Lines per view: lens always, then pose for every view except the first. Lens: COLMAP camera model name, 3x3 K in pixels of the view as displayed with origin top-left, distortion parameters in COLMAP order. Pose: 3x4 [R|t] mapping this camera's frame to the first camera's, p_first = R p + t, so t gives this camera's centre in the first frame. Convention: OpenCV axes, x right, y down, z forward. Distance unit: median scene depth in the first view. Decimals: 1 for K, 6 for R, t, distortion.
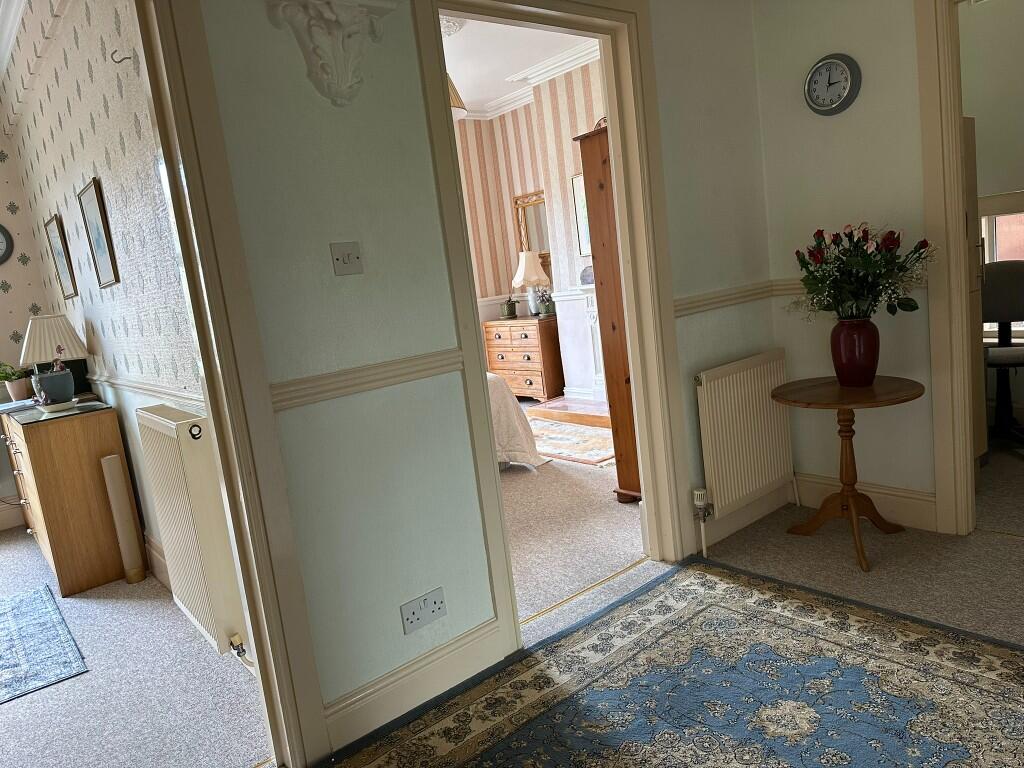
lens RADIAL K [[720.8, 0, 514.3], [0, 720.8, 387.3], [0, 0, 1]] dist [0.058121, -0.089367]
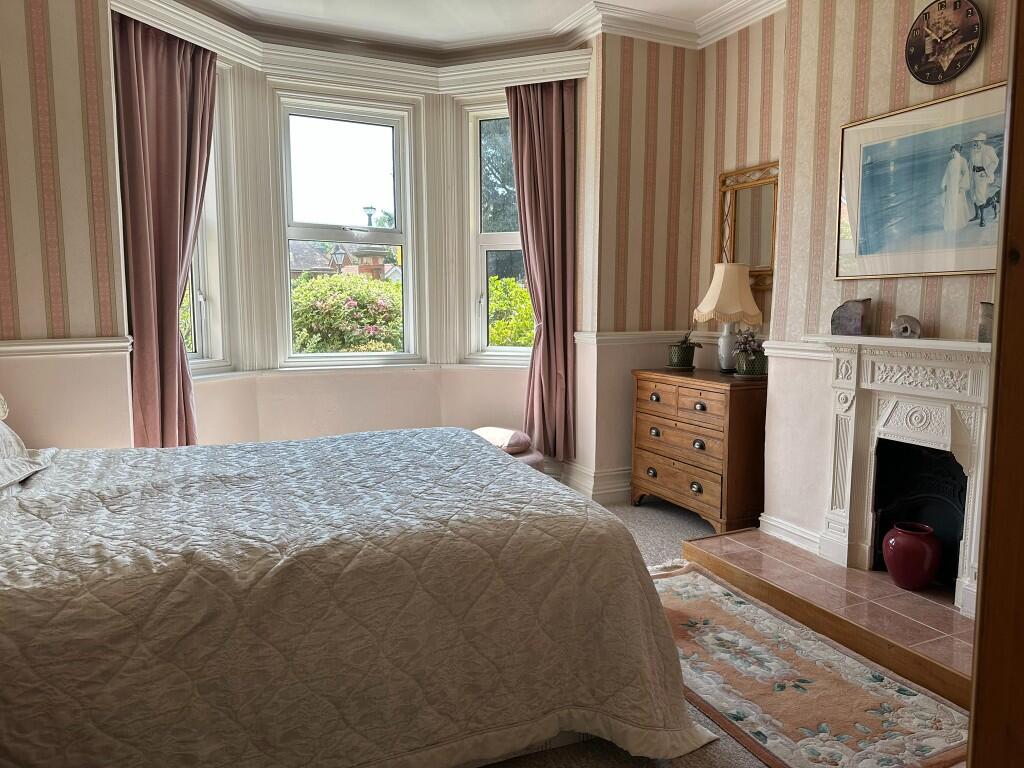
lens RADIAL K [[720.8, 0, 502.8], [0, 720.8, 381.0], [0, 0, 1]] dist [0.058121, -0.089367]
pose [[0.955011, 0.153058, -0.254023, 0.006451], [-0.160061, 0.987082, -0.007002, -0.060917], [0.249670, 0.047346, 0.967173, 0.396041]]
